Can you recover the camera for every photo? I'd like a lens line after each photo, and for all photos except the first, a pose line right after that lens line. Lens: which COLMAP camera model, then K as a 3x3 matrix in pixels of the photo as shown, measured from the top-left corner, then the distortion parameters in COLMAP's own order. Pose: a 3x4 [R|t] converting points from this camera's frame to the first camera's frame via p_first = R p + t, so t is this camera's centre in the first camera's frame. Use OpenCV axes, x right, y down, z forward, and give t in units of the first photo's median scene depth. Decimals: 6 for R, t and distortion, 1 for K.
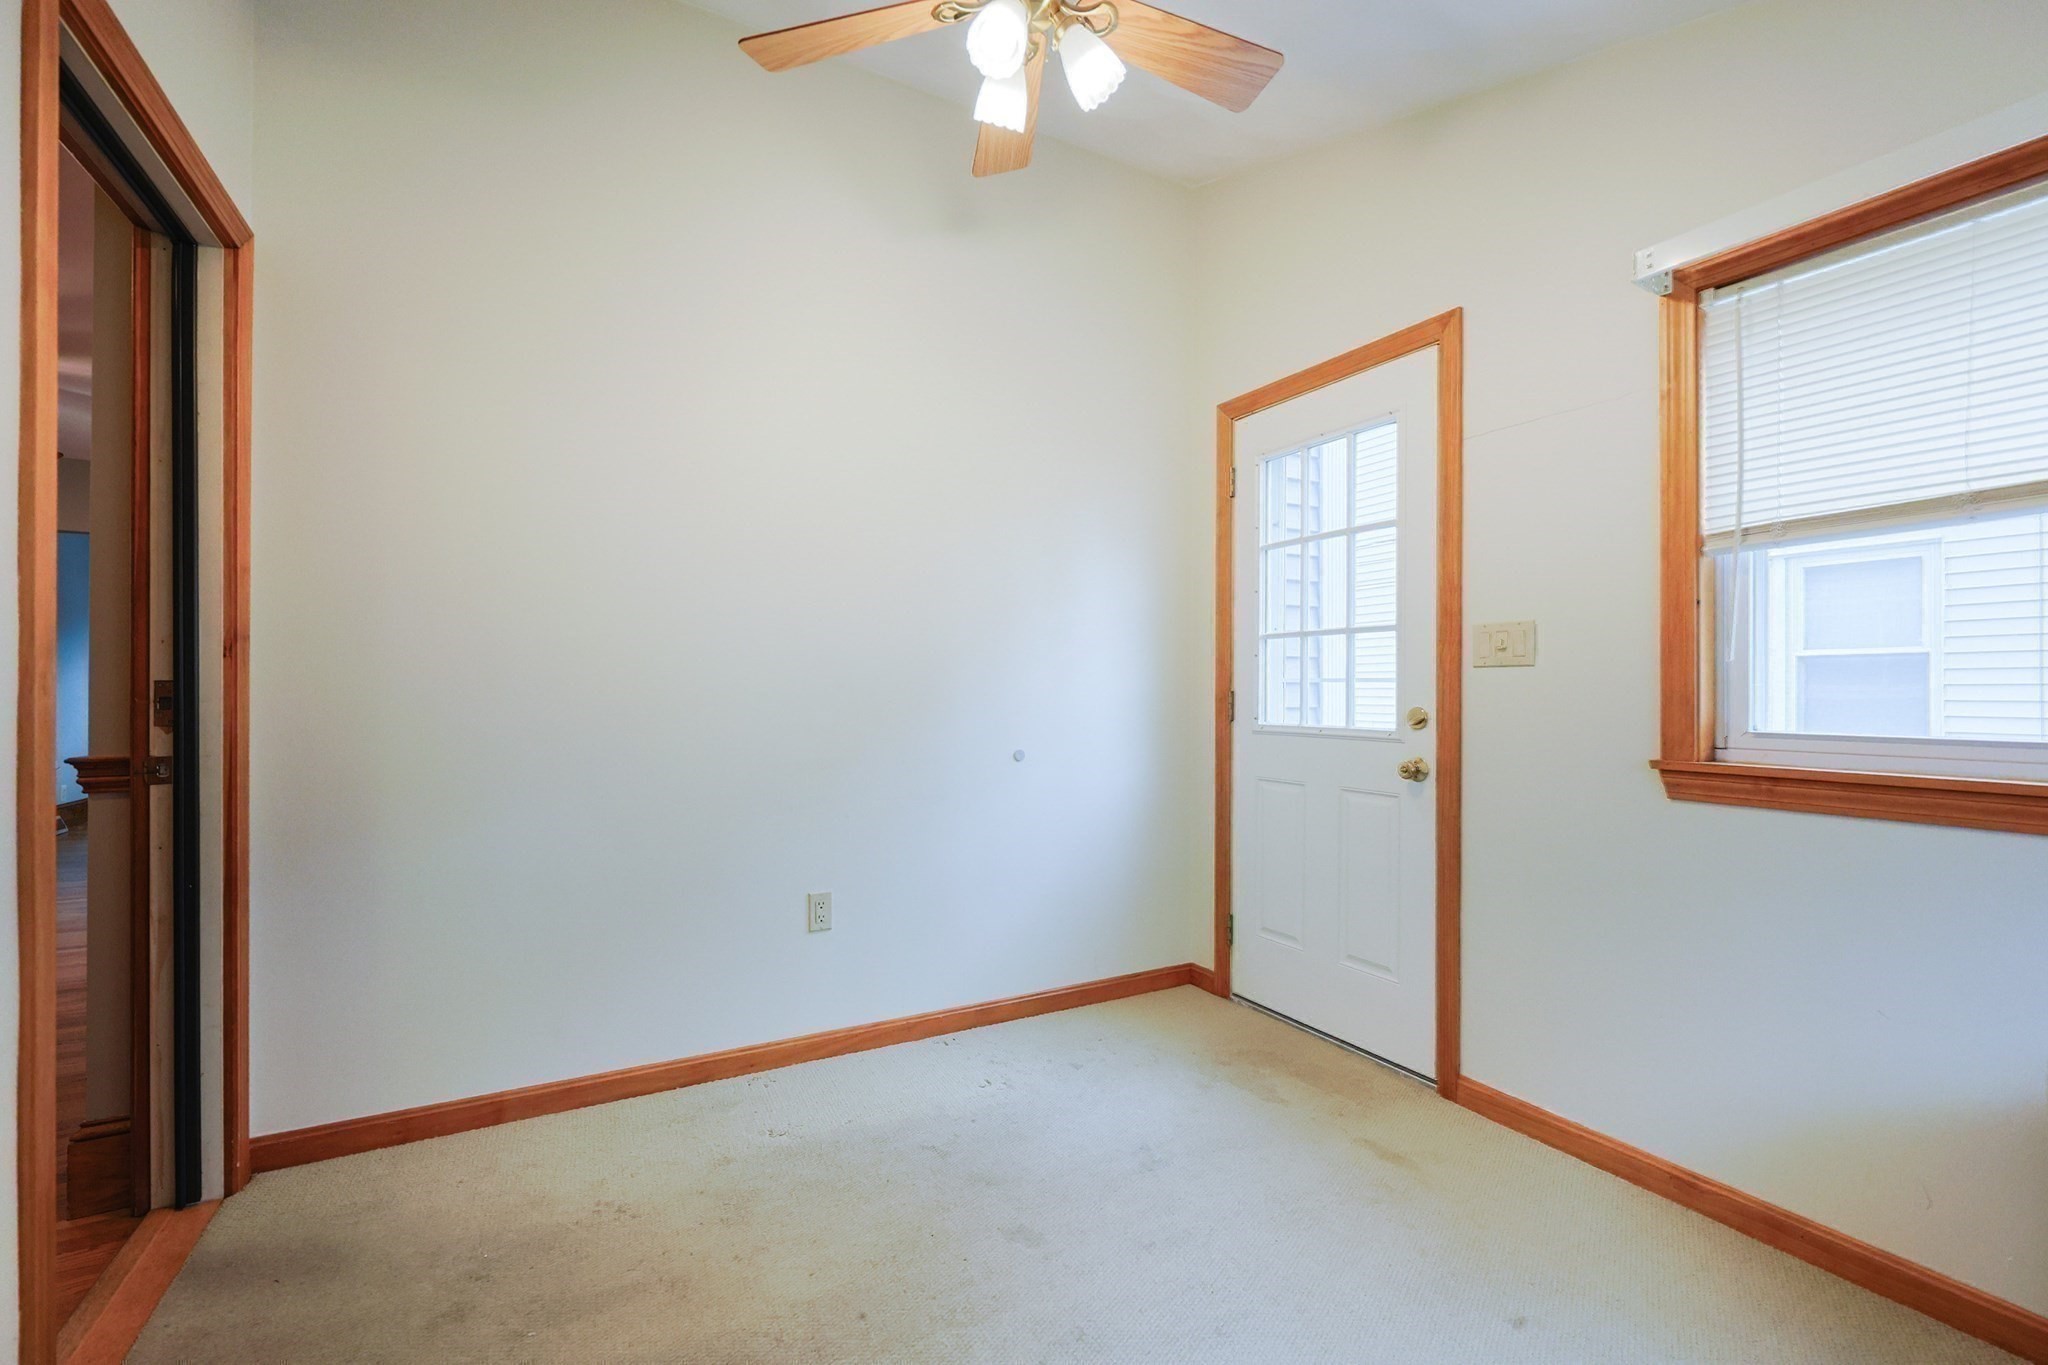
lens RADIAL K [[872.0, 0, 1032.5], [0, 872.0, 680.1], [0, 0, 1]] dist [-0.001403, -0.000098]
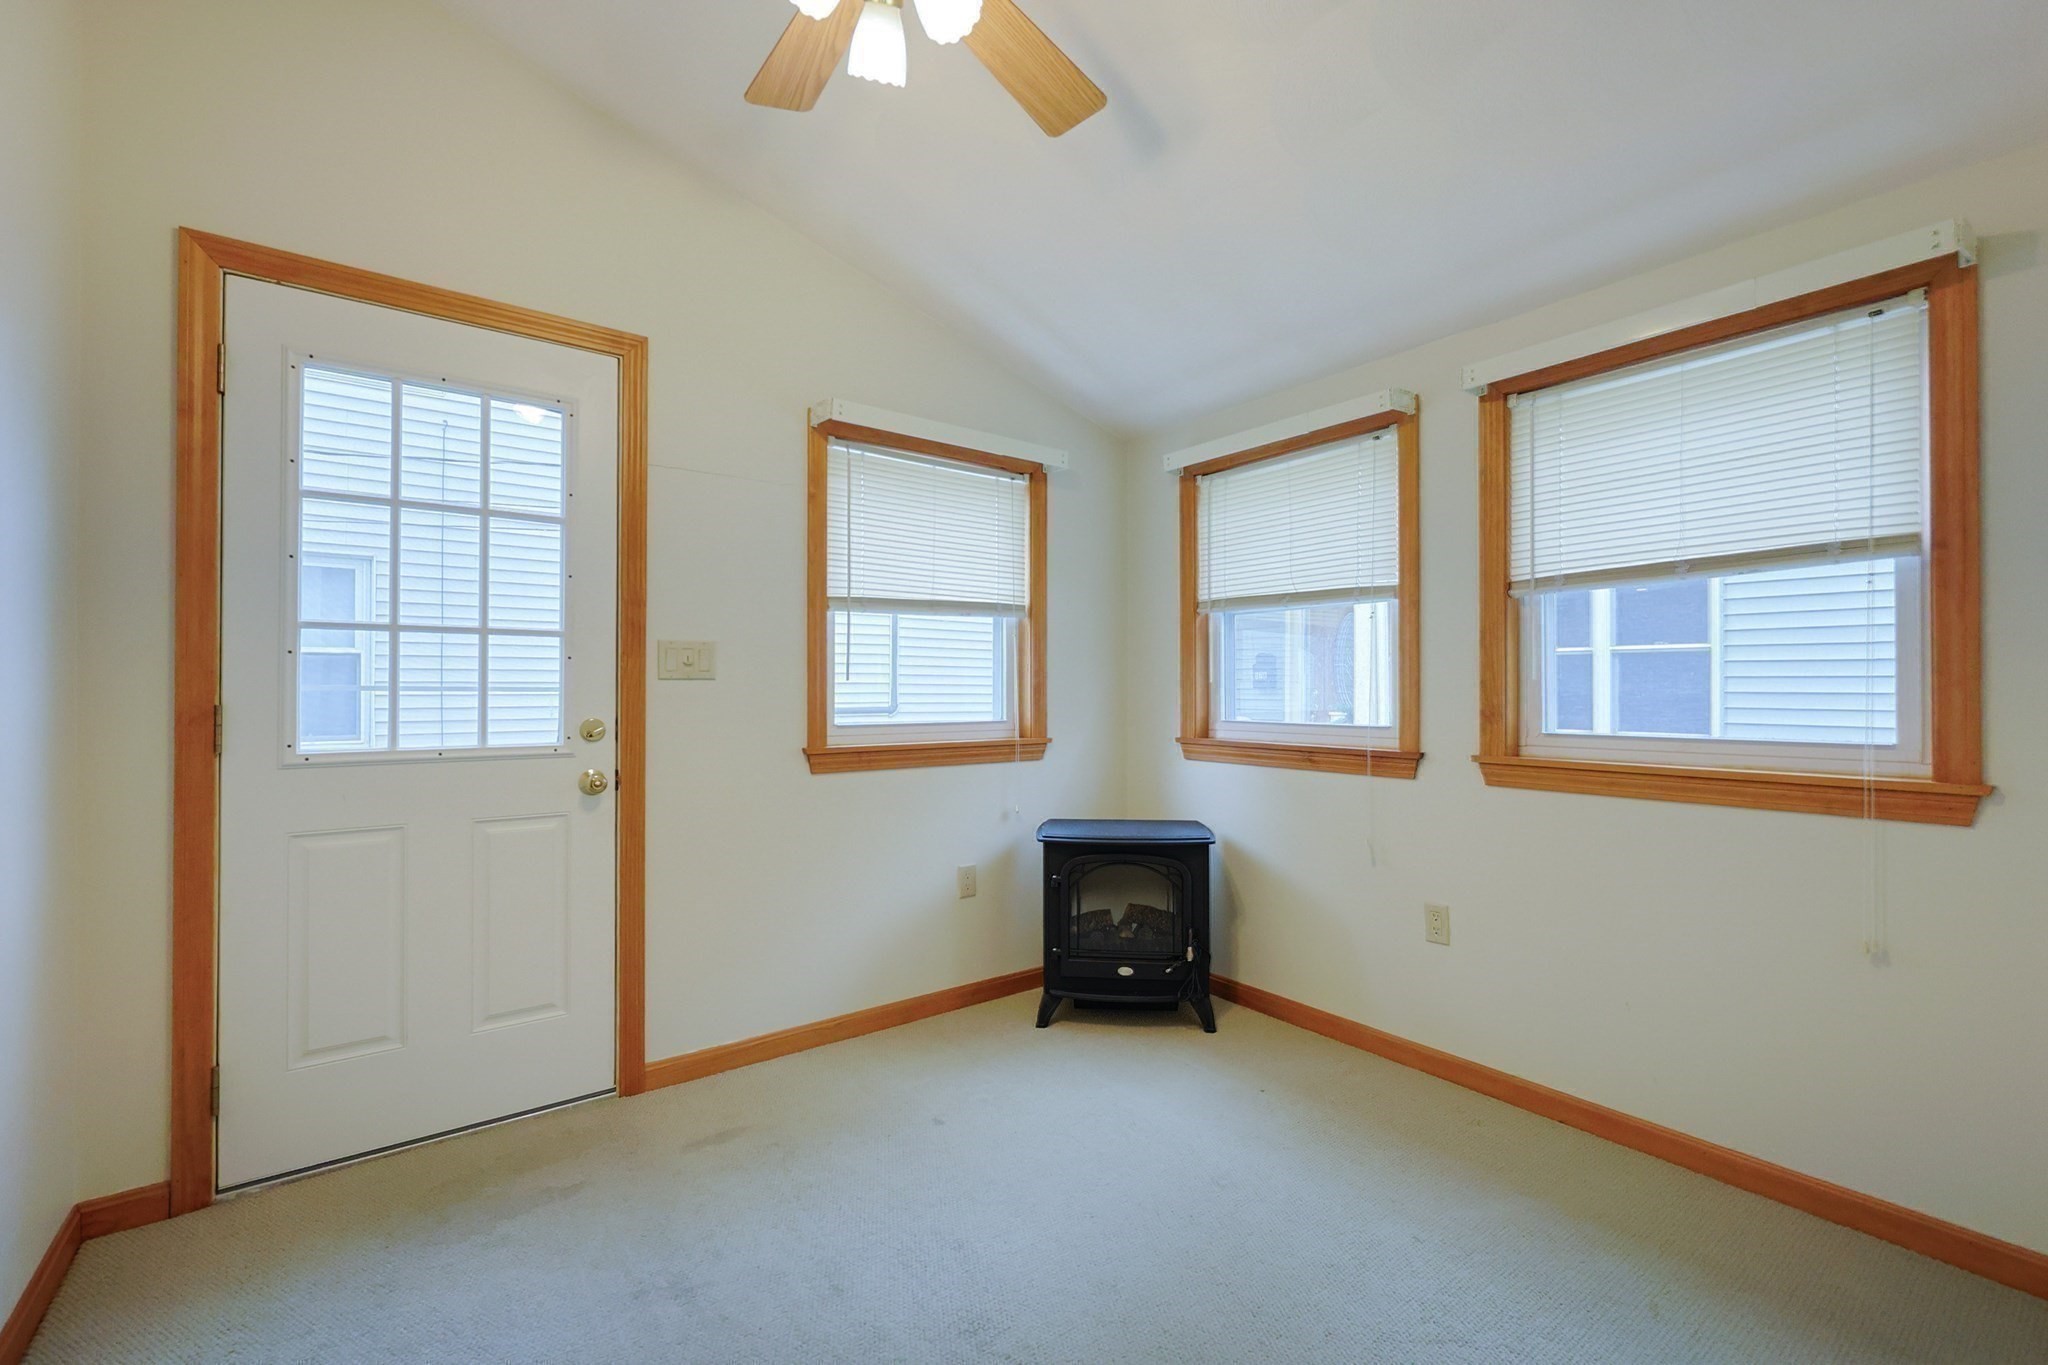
lens RADIAL K [[872.0, 0, 1032.5], [0, 872.0, 680.1], [0, 0, 1]] dist [-0.001403, -0.000098]
pose [[-0.137460, 0.009105, 0.990466, -0.581584], [-0.012490, 0.999862, -0.010925, -0.007010], [-0.990429, -0.013873, -0.137327, 0.638771]]
